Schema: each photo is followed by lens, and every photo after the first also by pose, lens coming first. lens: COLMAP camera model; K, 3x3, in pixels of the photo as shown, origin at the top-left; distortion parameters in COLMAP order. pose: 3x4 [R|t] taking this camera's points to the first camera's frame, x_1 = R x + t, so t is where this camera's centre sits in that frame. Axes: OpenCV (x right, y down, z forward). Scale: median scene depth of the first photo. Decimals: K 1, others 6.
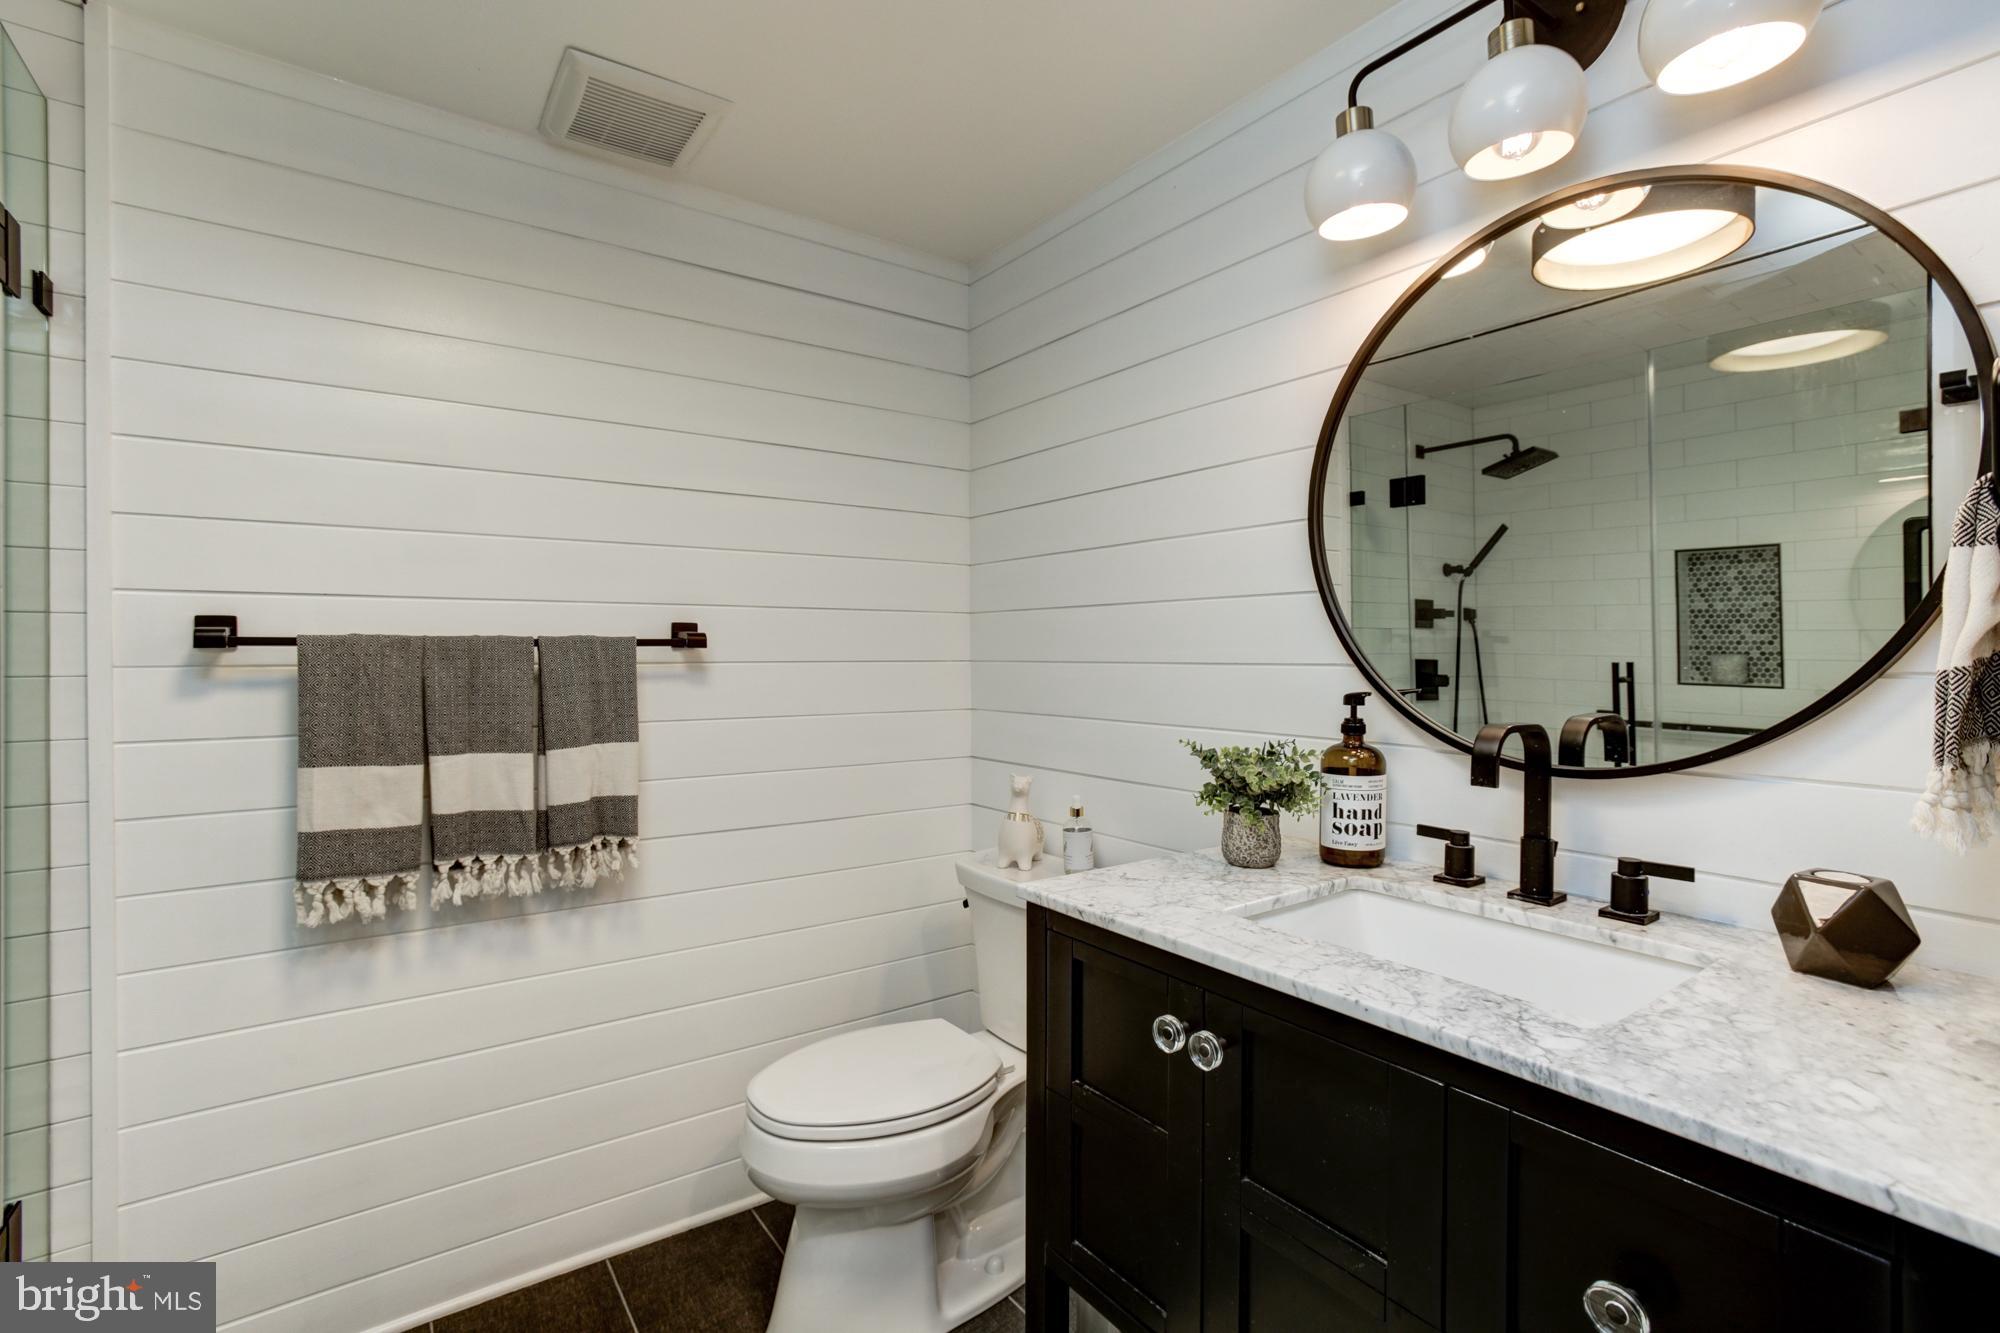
lens RADIAL K [[921.5, 0, 1006.8], [0, 921.5, 651.4], [0, 0, 1]] dist [-0.044543, 0.019940]
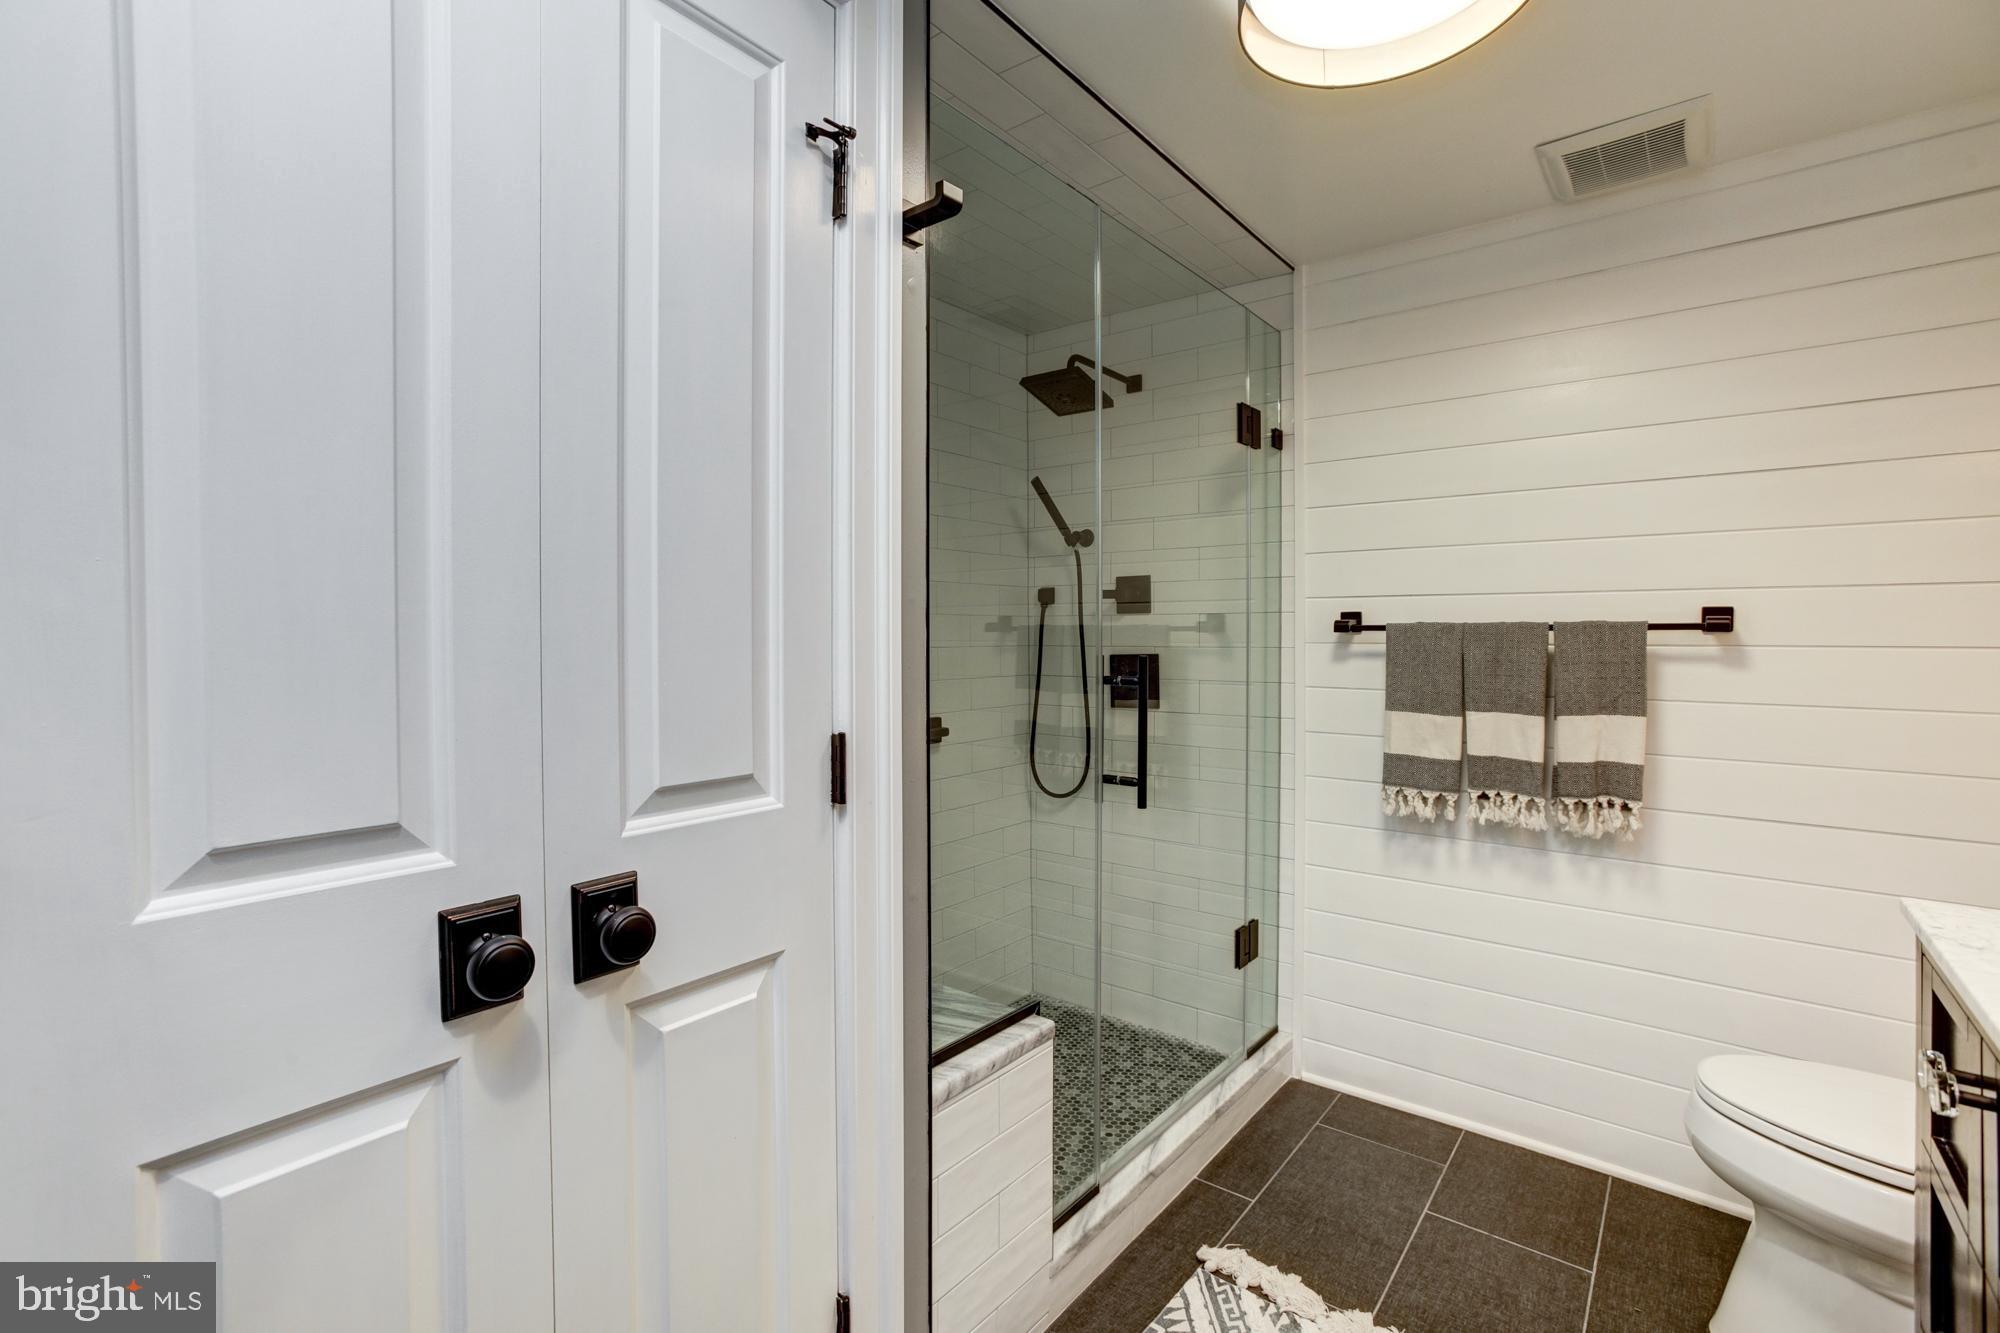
lens RADIAL K [[921.5, 0, 992.5], [0, 921.5, 663.9], [0, 0, 1]] dist [-0.044543, 0.019940]
pose [[0.274995, 0.031950, -0.960915, 0.466792], [-0.000123, 0.999449, 0.033196, -0.001182], [0.961446, -0.009010, 0.274848, -0.058322]]
